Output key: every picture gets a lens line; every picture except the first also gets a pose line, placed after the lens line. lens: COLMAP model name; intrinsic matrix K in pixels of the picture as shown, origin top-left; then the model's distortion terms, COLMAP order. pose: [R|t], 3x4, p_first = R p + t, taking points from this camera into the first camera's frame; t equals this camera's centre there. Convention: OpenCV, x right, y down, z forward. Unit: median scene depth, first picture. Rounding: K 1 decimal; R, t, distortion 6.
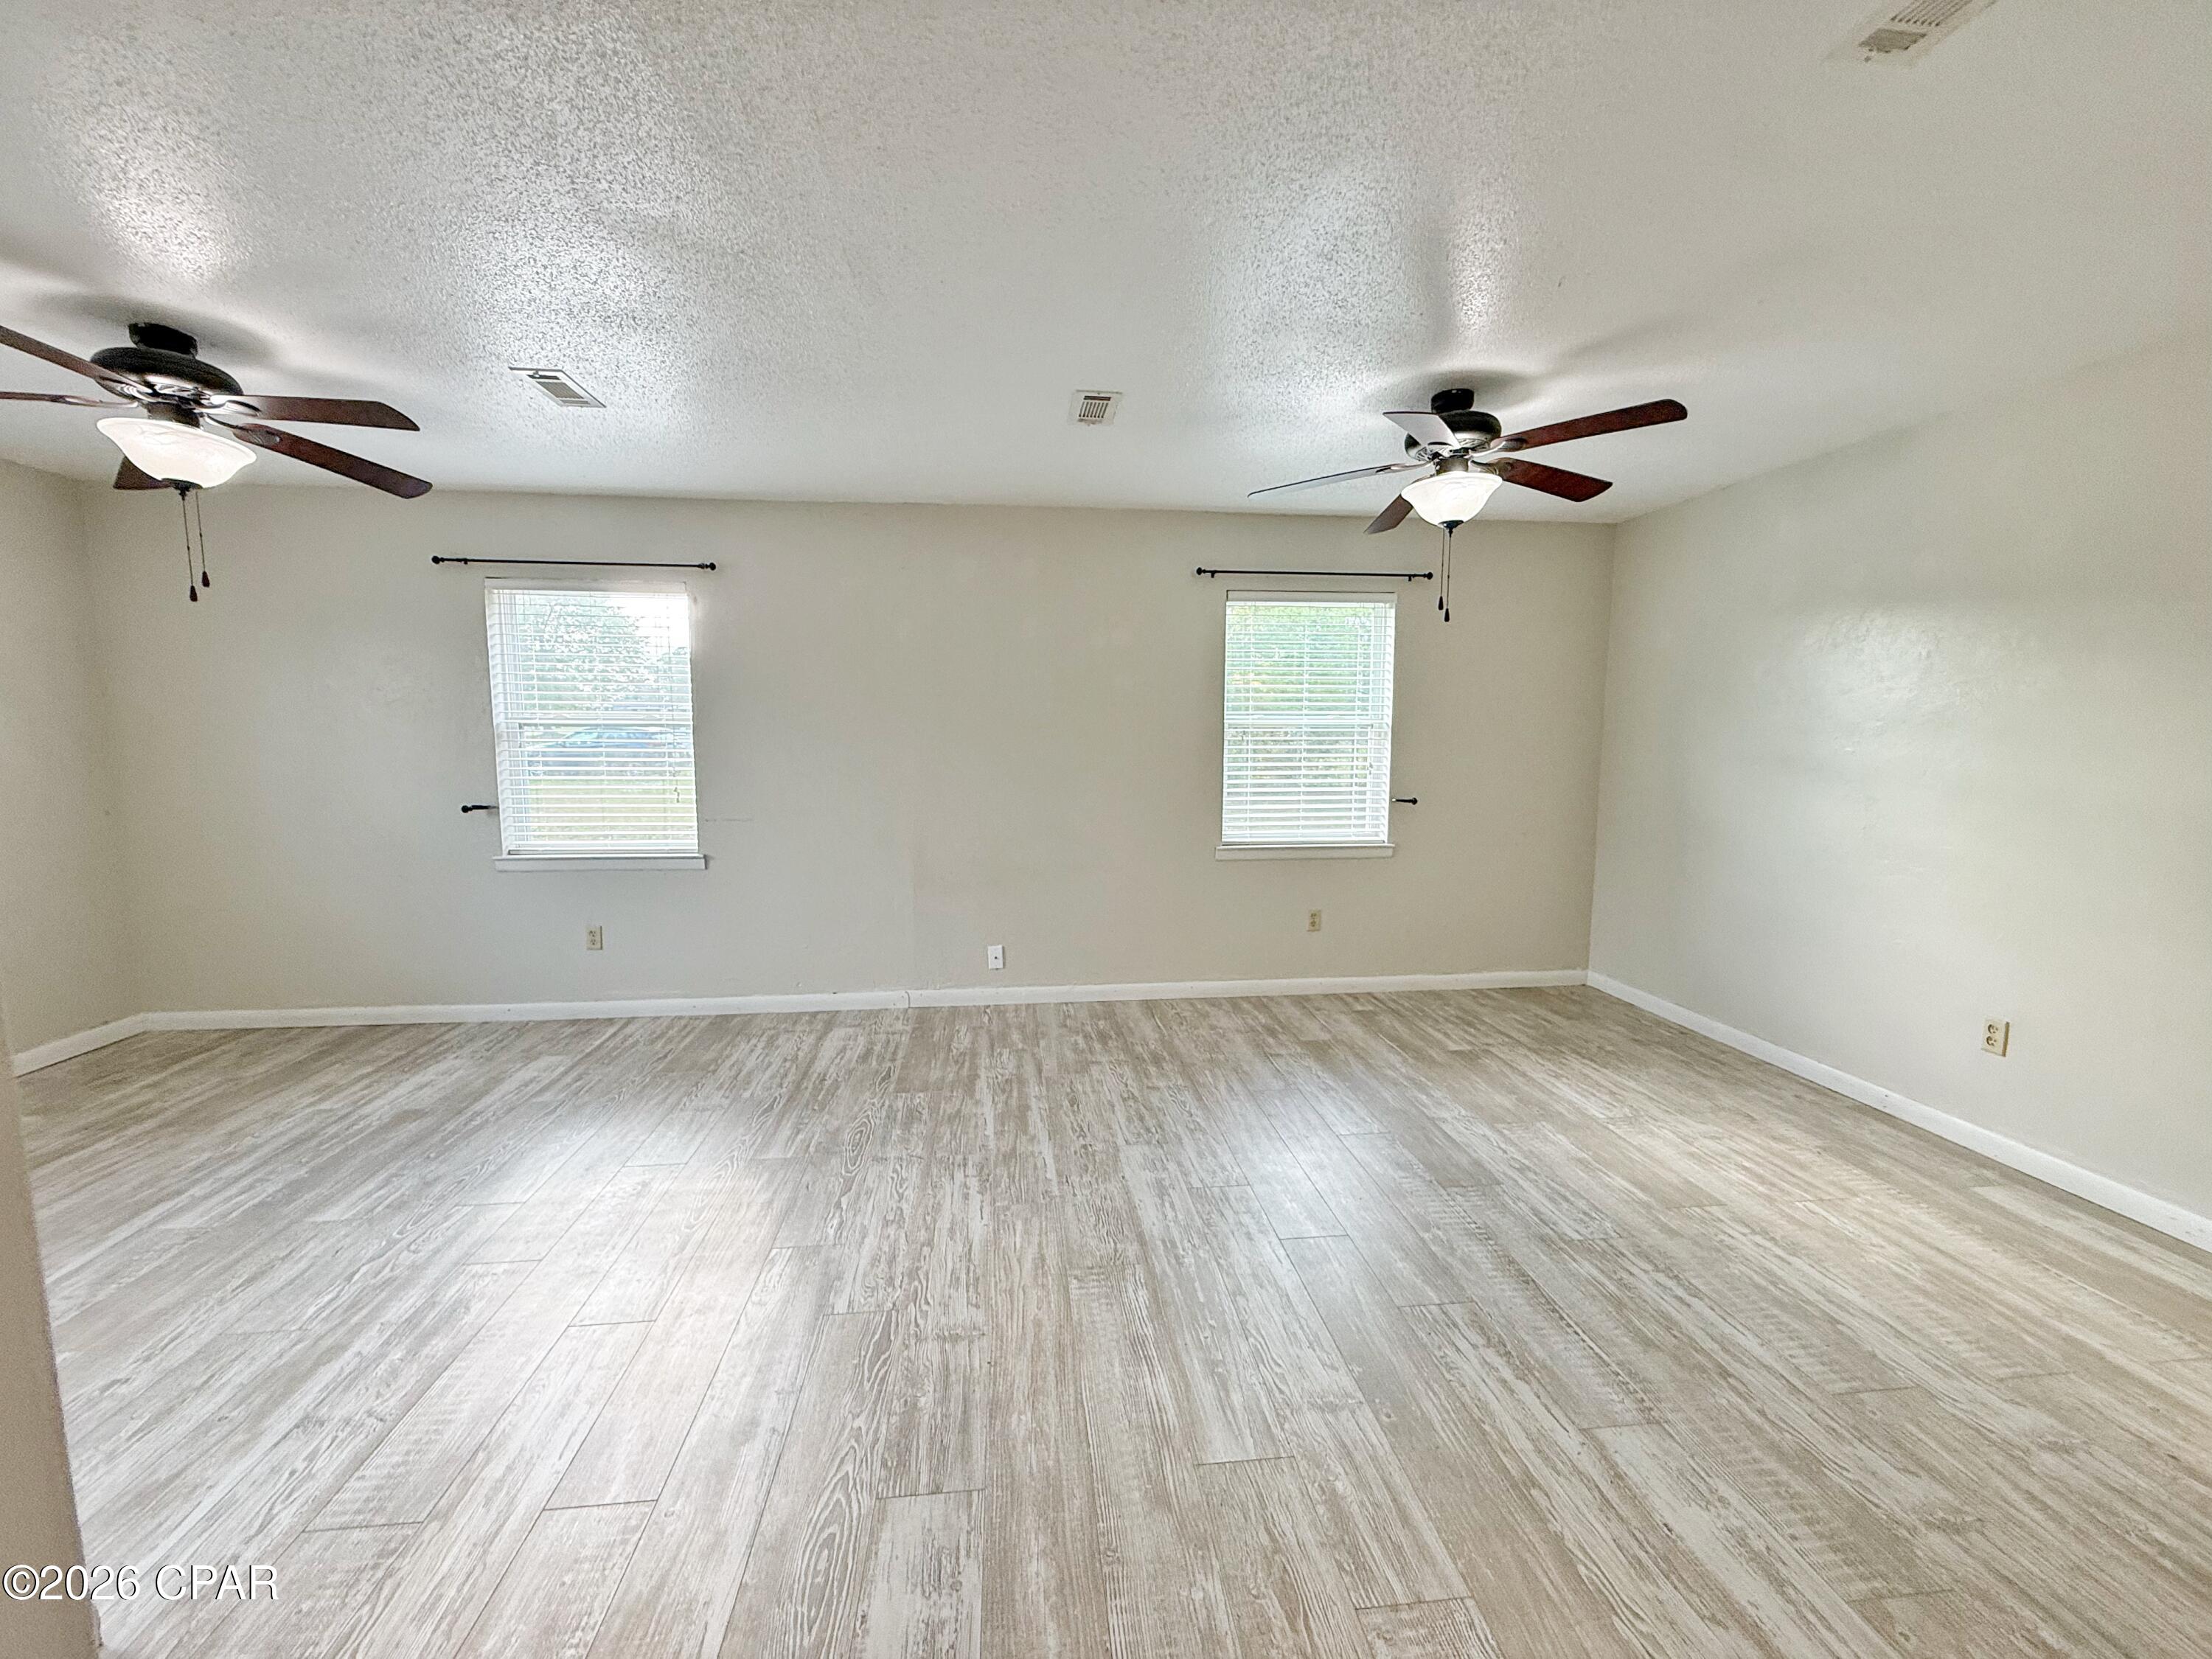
lens RADIAL K [[881.5, 0, 1098.9], [0, 881.5, 830.2], [0, 0, 1]] dist [-0.000006, -0.000352]
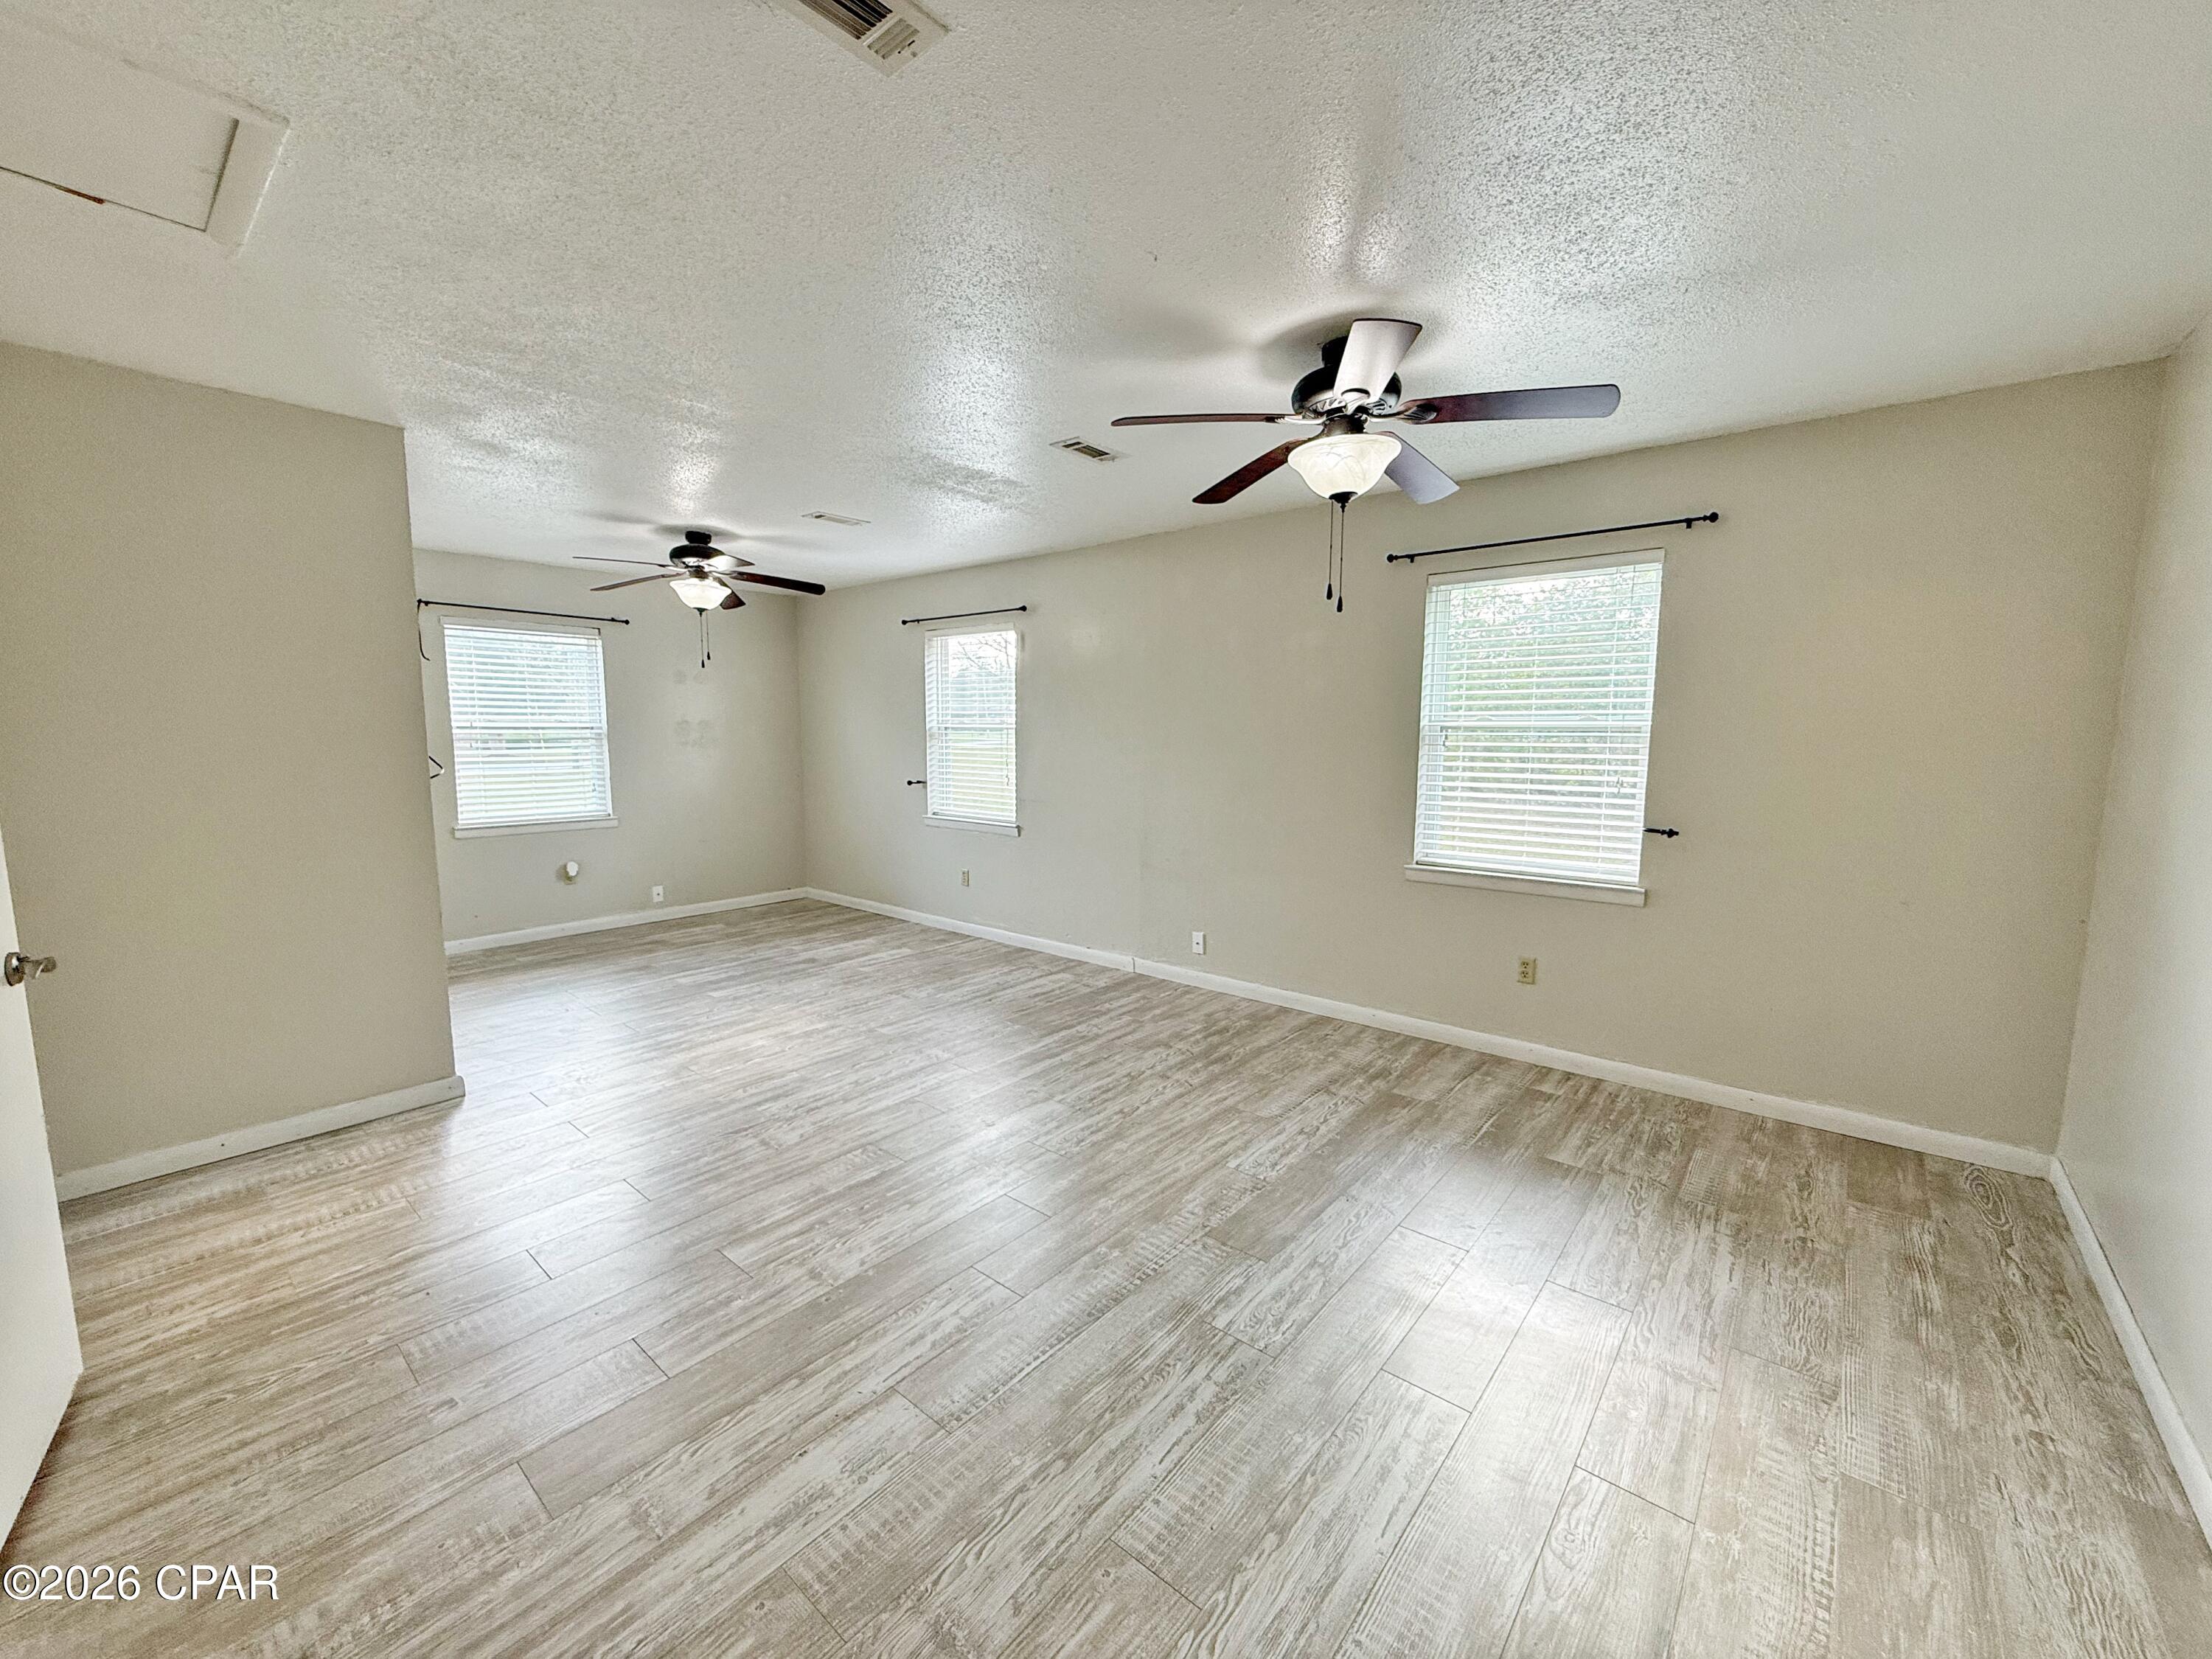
lens RADIAL K [[881.5, 0, 1098.9], [0, 881.5, 830.2], [0, 0, 1]] dist [-0.000006, -0.000352]
pose [[0.685850, 0.084459, -0.722825, 0.640590], [-0.080444, 0.995954, 0.040044, -0.030283], [0.723283, 0.030683, 0.689870, 0.182493]]
